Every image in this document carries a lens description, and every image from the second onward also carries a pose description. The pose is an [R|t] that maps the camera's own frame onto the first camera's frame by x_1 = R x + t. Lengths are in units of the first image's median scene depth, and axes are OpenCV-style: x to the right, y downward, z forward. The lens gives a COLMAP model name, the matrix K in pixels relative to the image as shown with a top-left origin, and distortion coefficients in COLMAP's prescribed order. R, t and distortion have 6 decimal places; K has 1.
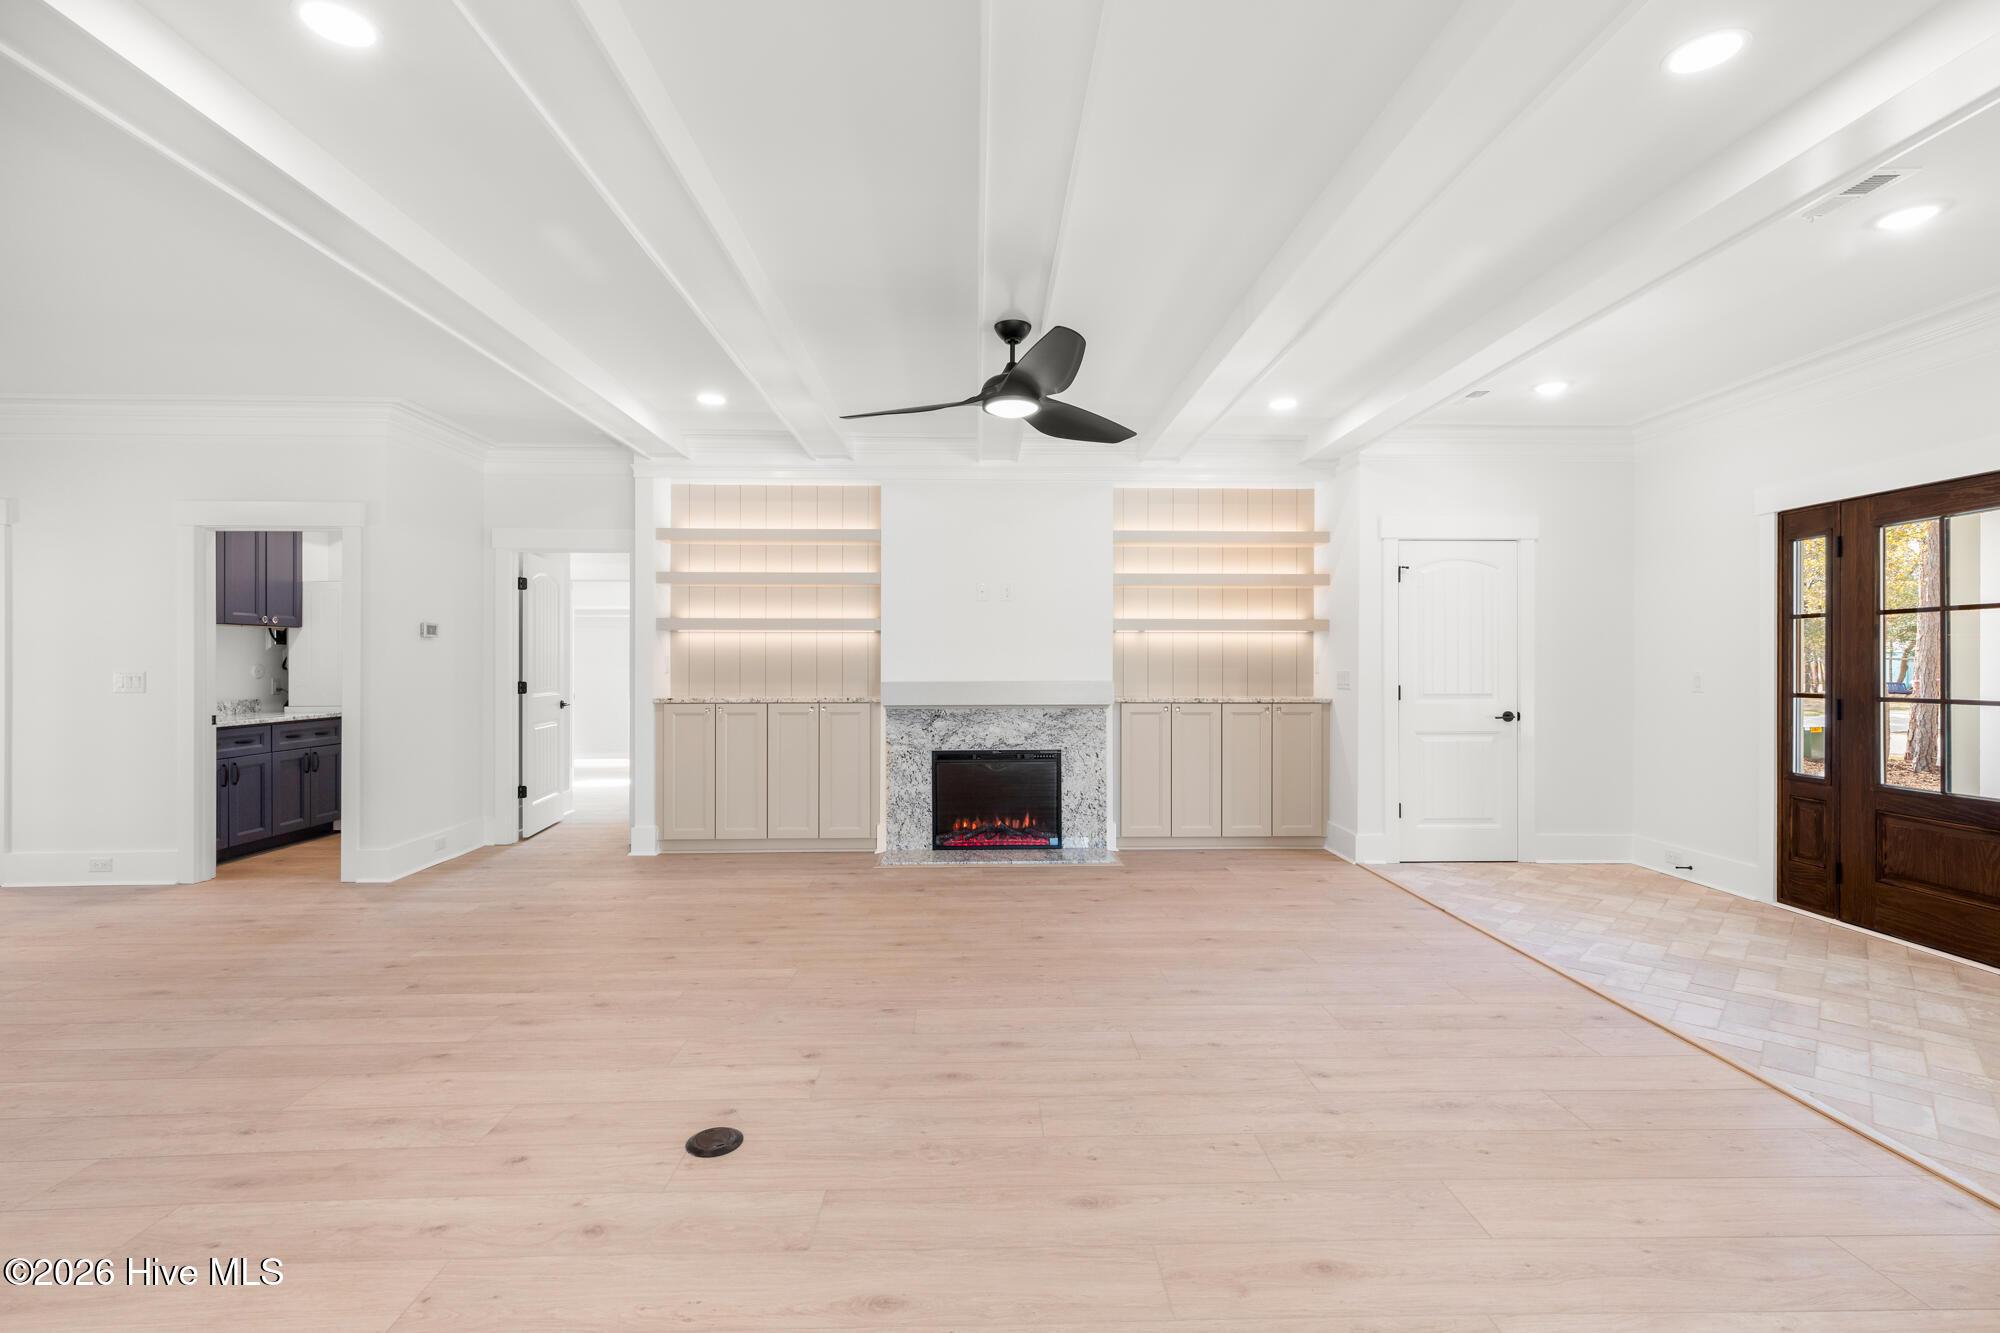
lens RADIAL K [[895.8, 0, 1004.1], [0, 895.8, 660.2], [0, 0, 1]] dist [0.007648, 0.000354]
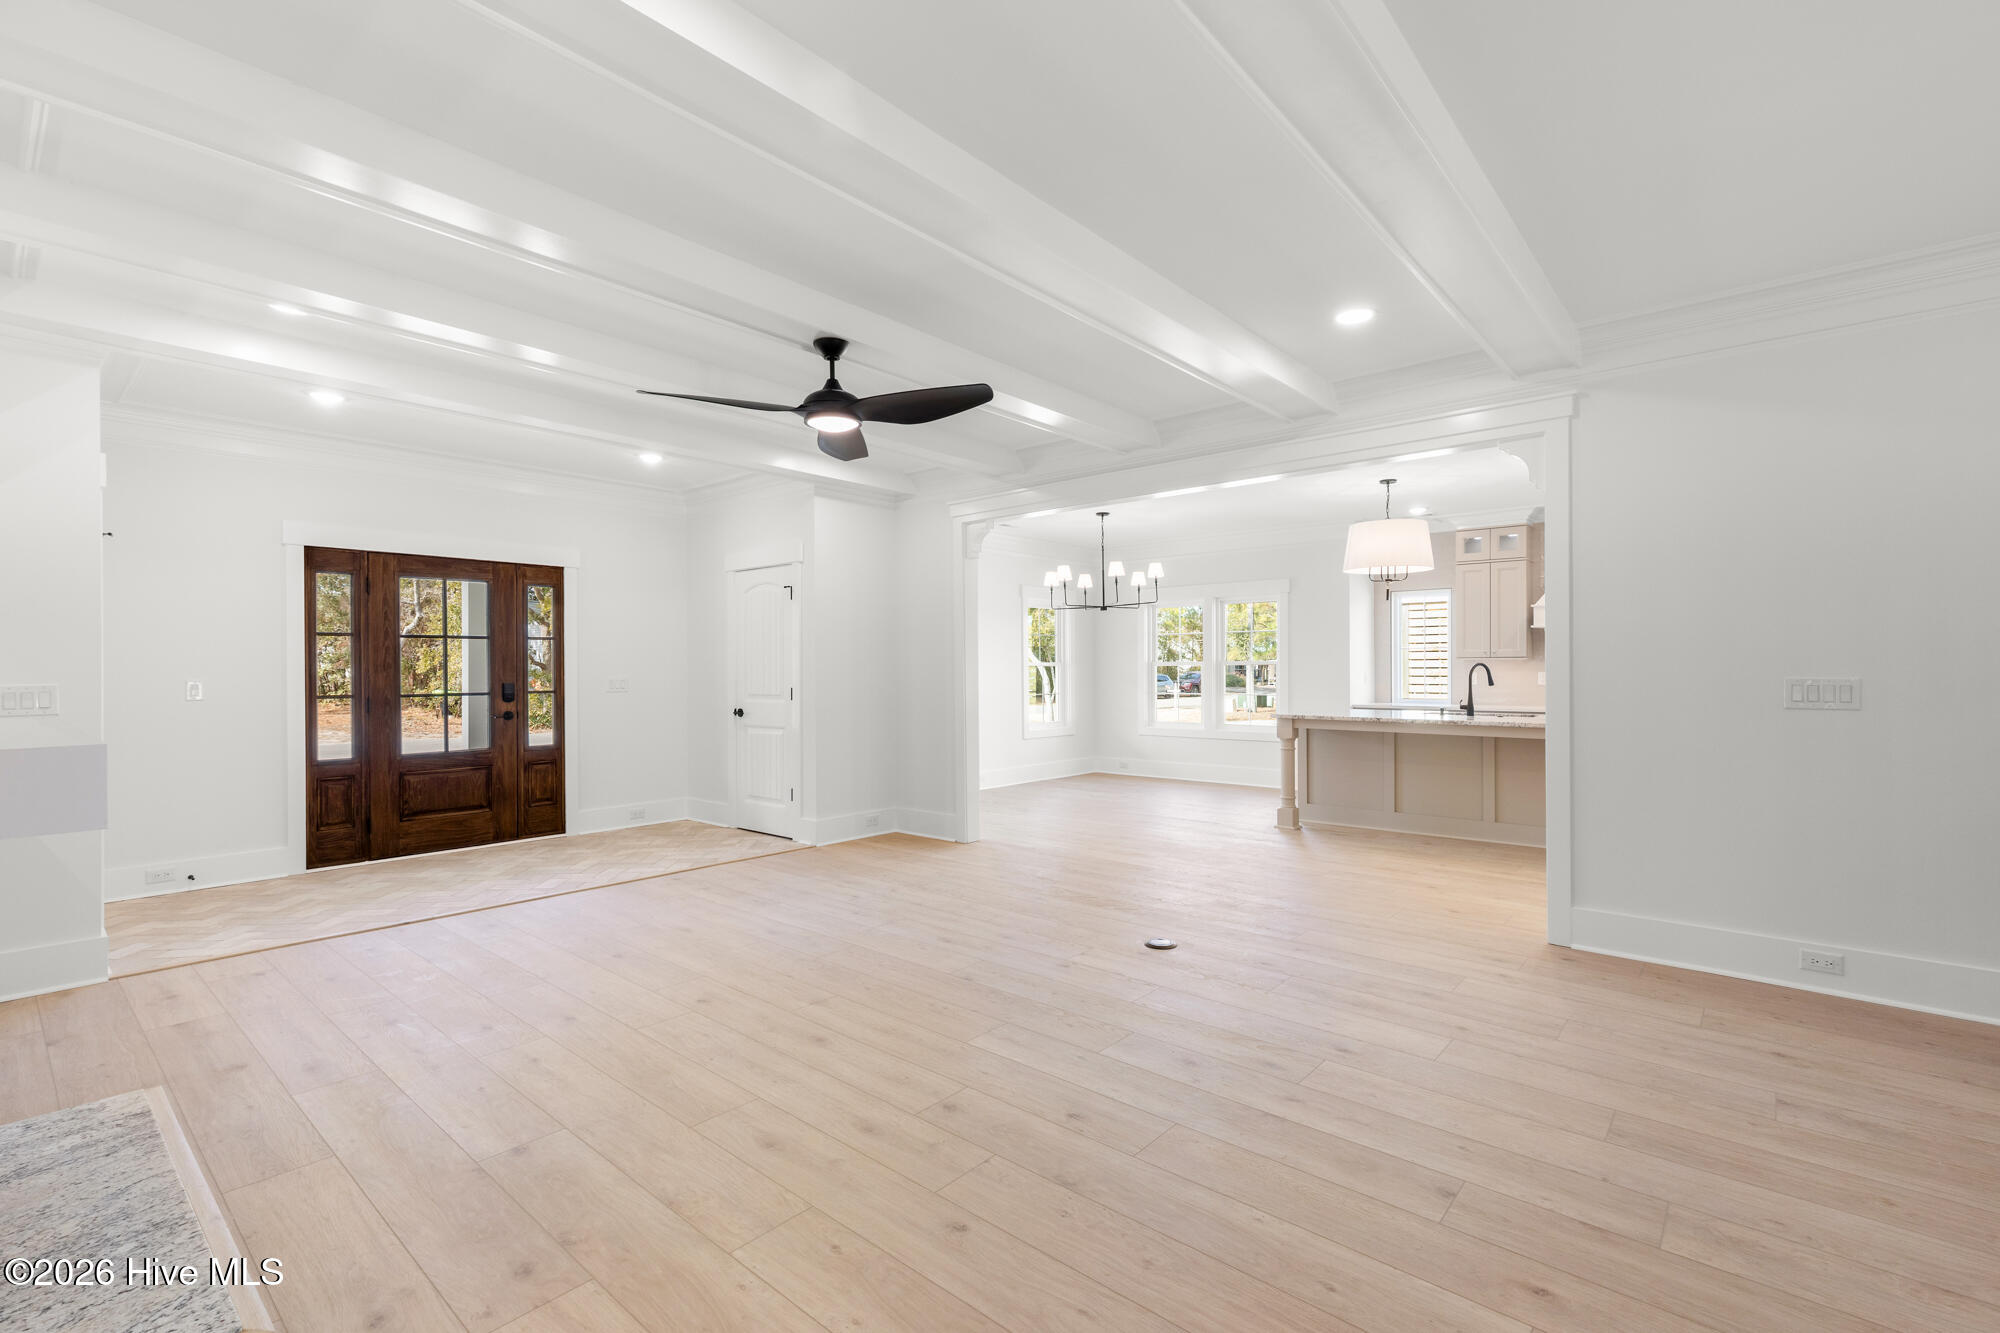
lens RADIAL K [[891.6, 0, 1007.8], [0, 891.6, 666.5], [0, 0, 1]] dist [0.003828, 0.000787]
pose [[-0.736863, 0.003749, 0.676031, -0.505469], [0.002097, 0.999992, -0.003259, 0.002133], [-0.676039, -0.000983, -0.736866, 0.982607]]
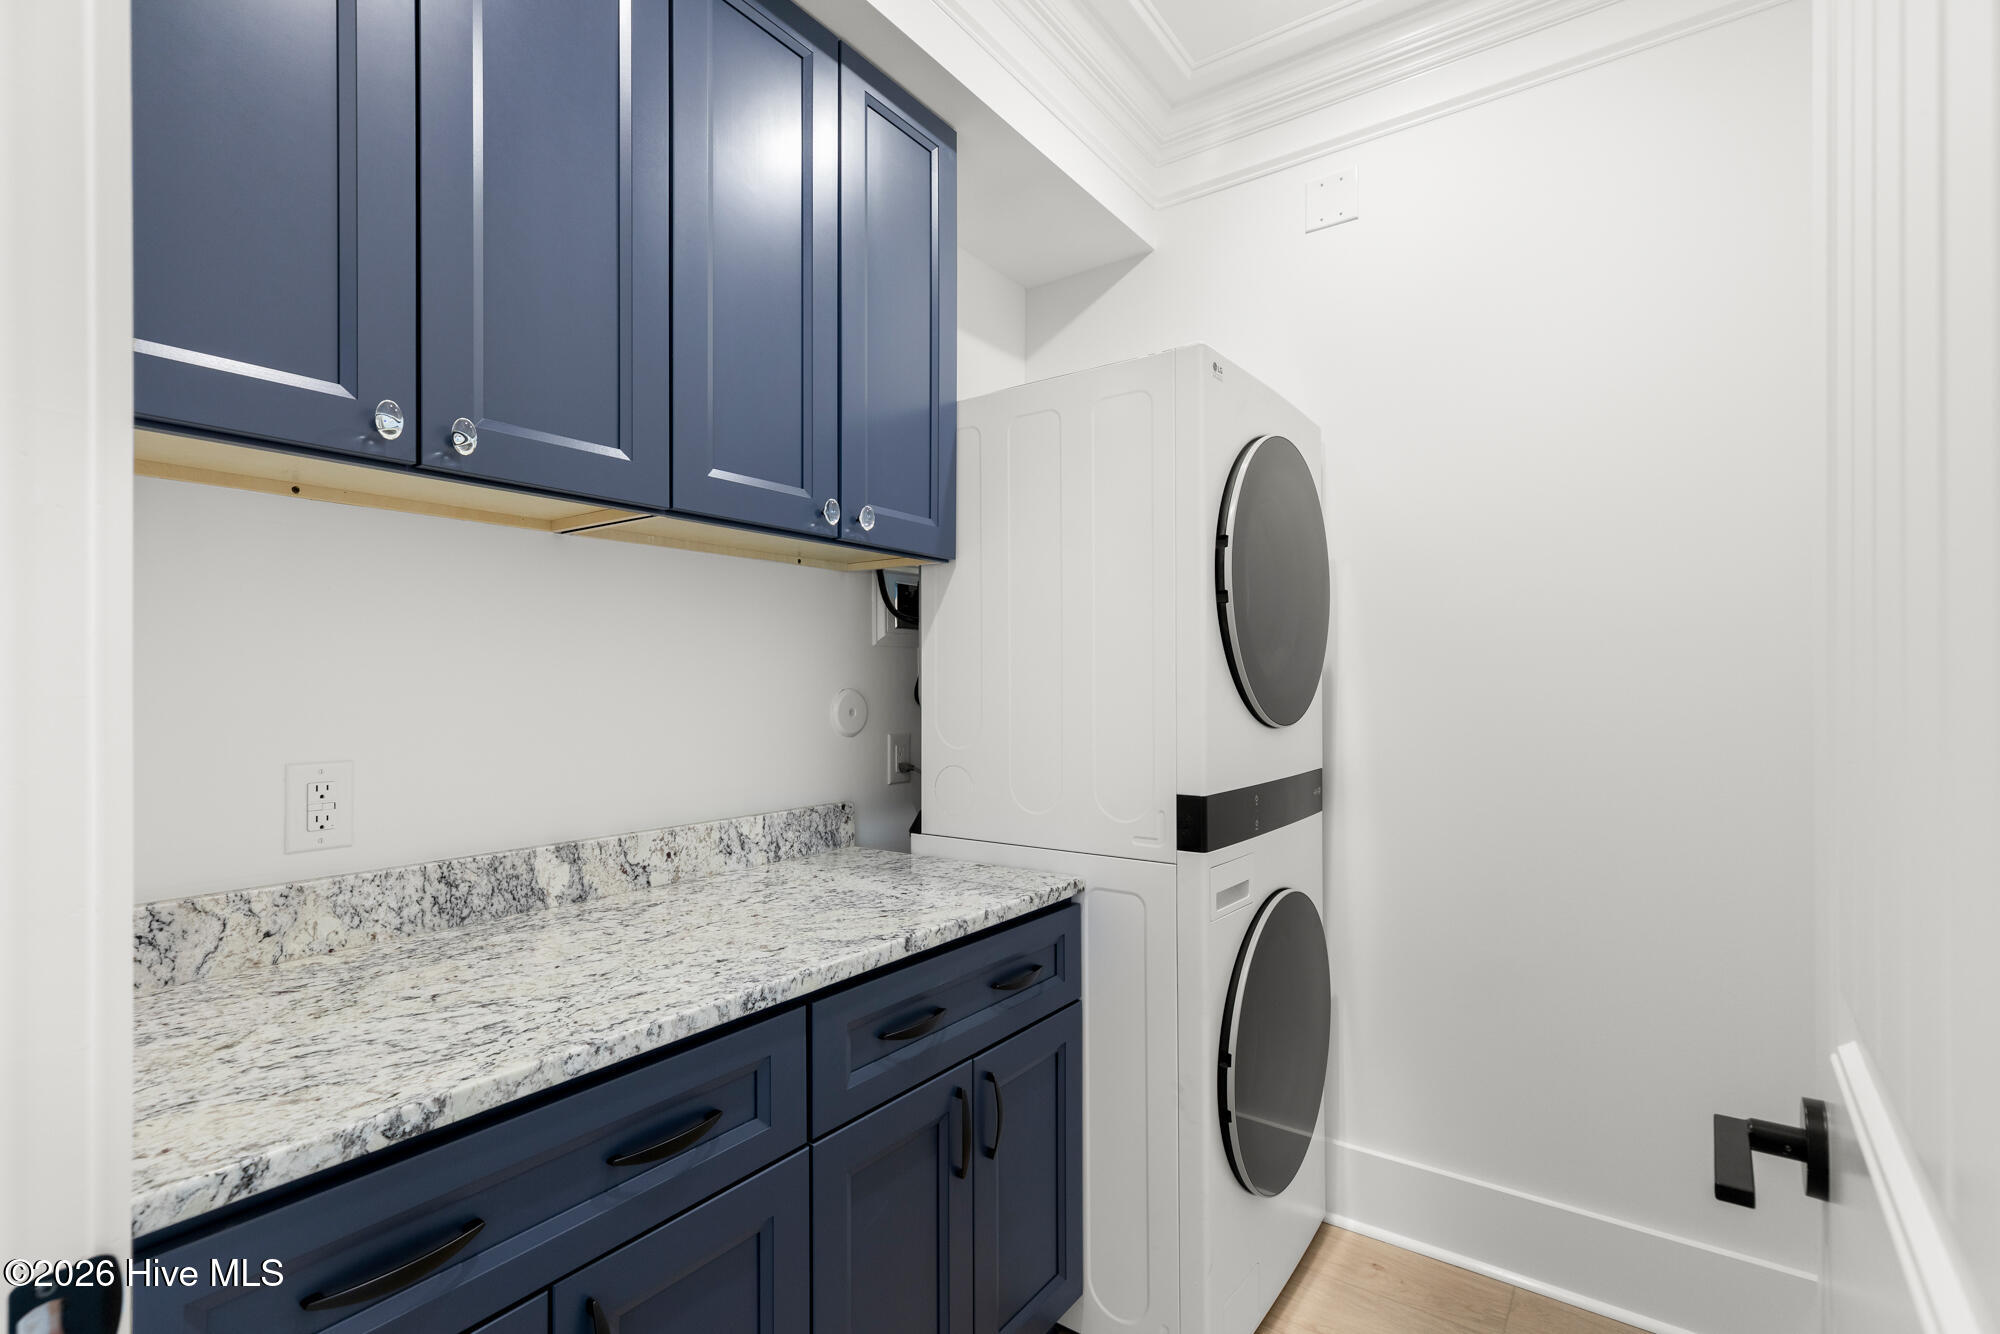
lens RADIAL K [[921.8, 0, 1000.0], [0, 921.8, 667.0], [0, 0, 1]] dist [0.015445, -0.000074]
pose [[0.791070, -0.014675, -0.611549, -0.663861], [0.003390, 0.999802, -0.019606, 0.003288], [0.611716, 0.013437, 0.790964, 0.874445]]
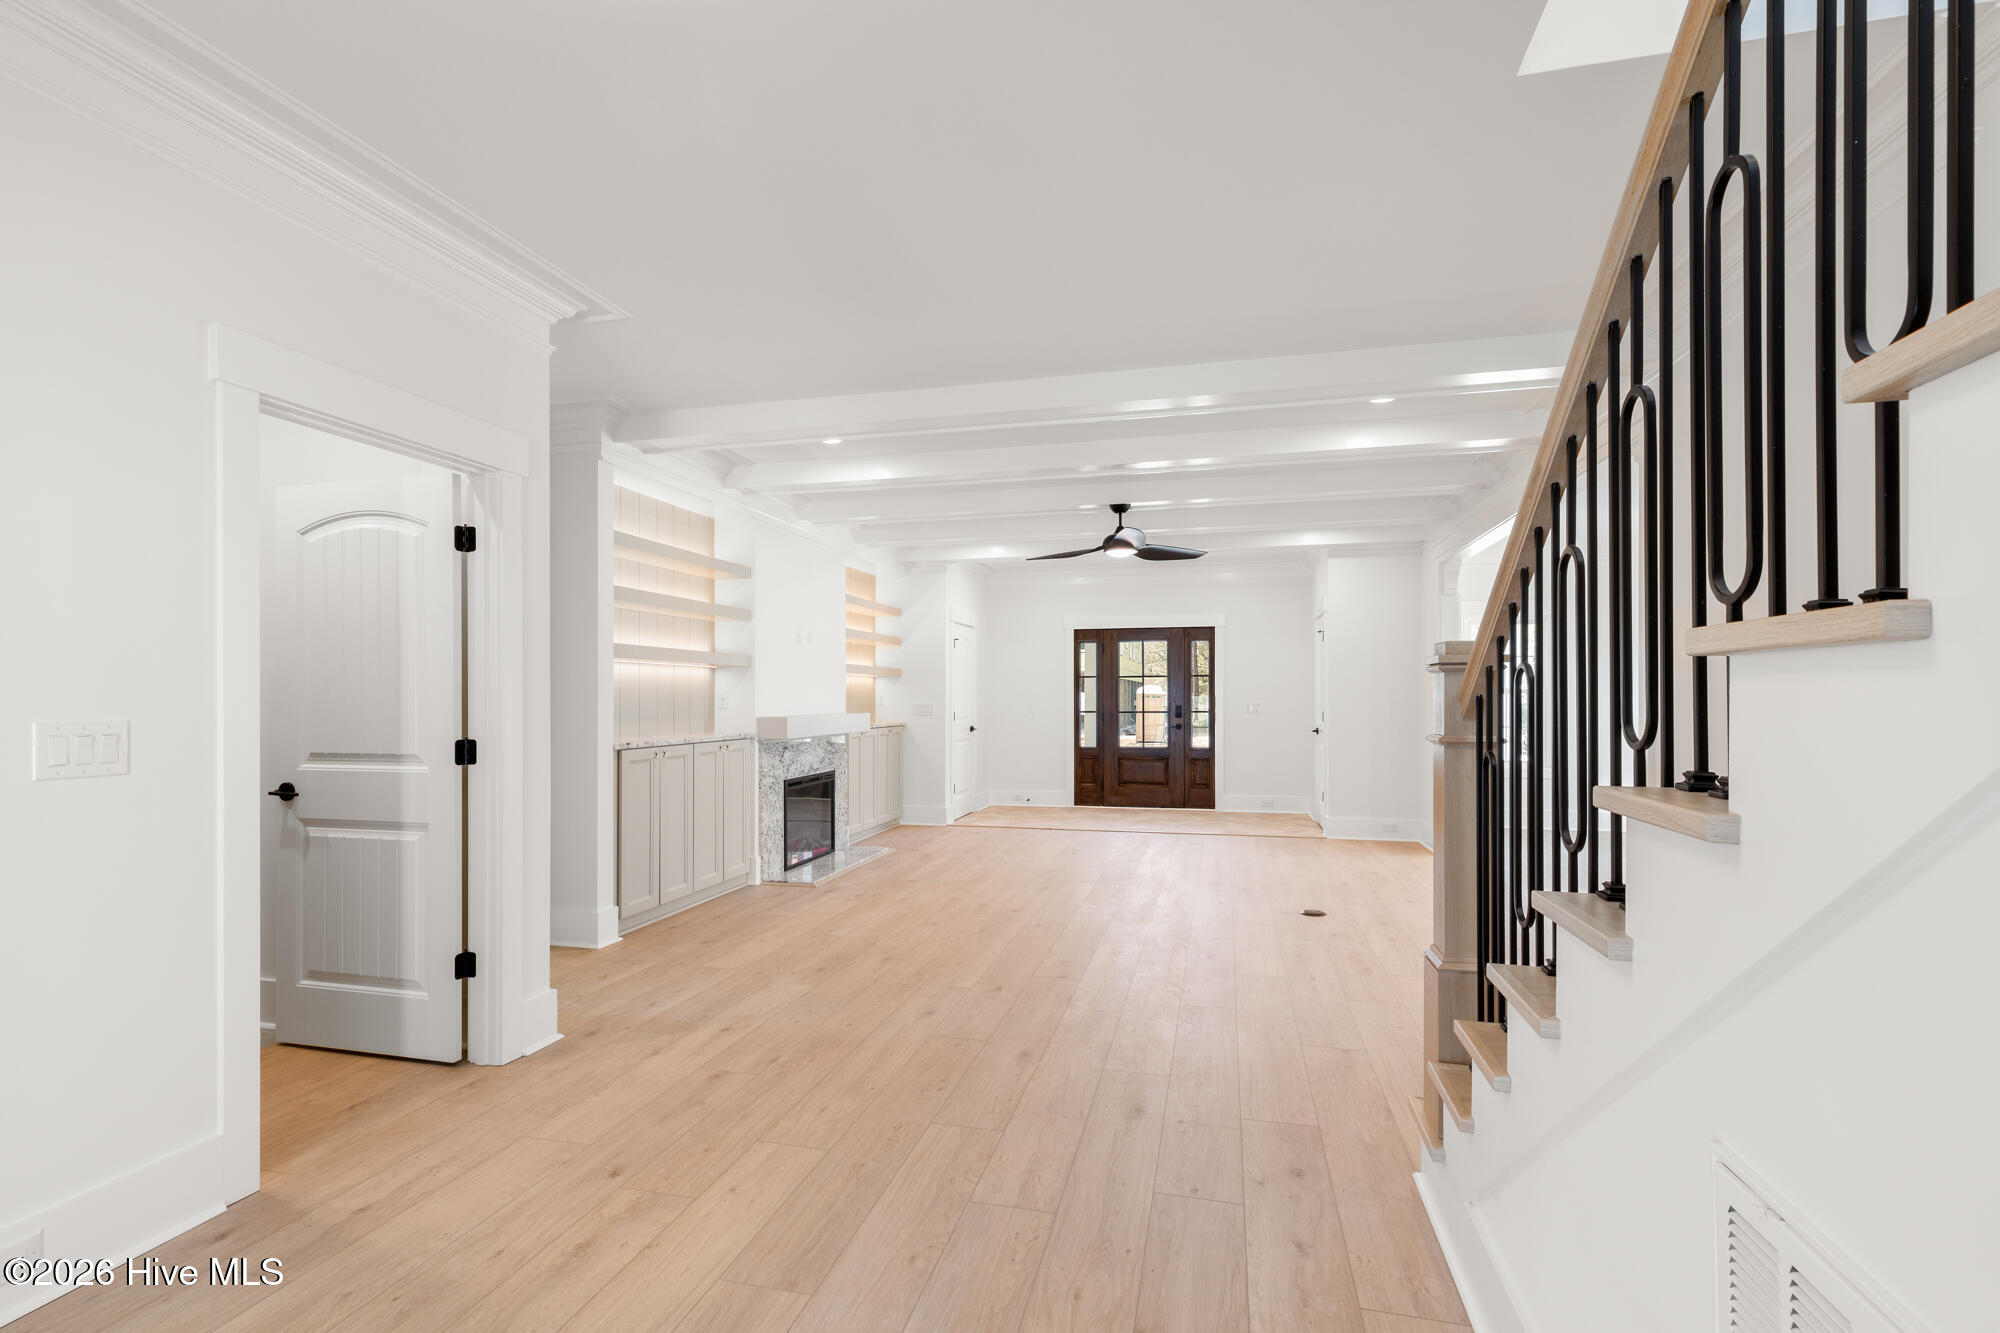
lens RADIAL K [[924.2, 0, 994.6], [0, 924.2, 696.1], [0, 0, 1]] dist [0.004121, 0.000620]
pose [[0.270987, 0.000875, 0.962582, -1.085638], [0.001000, 0.999999, -0.001191, 0.001460], [-0.962582, 0.001286, 0.270986, 0.452875]]
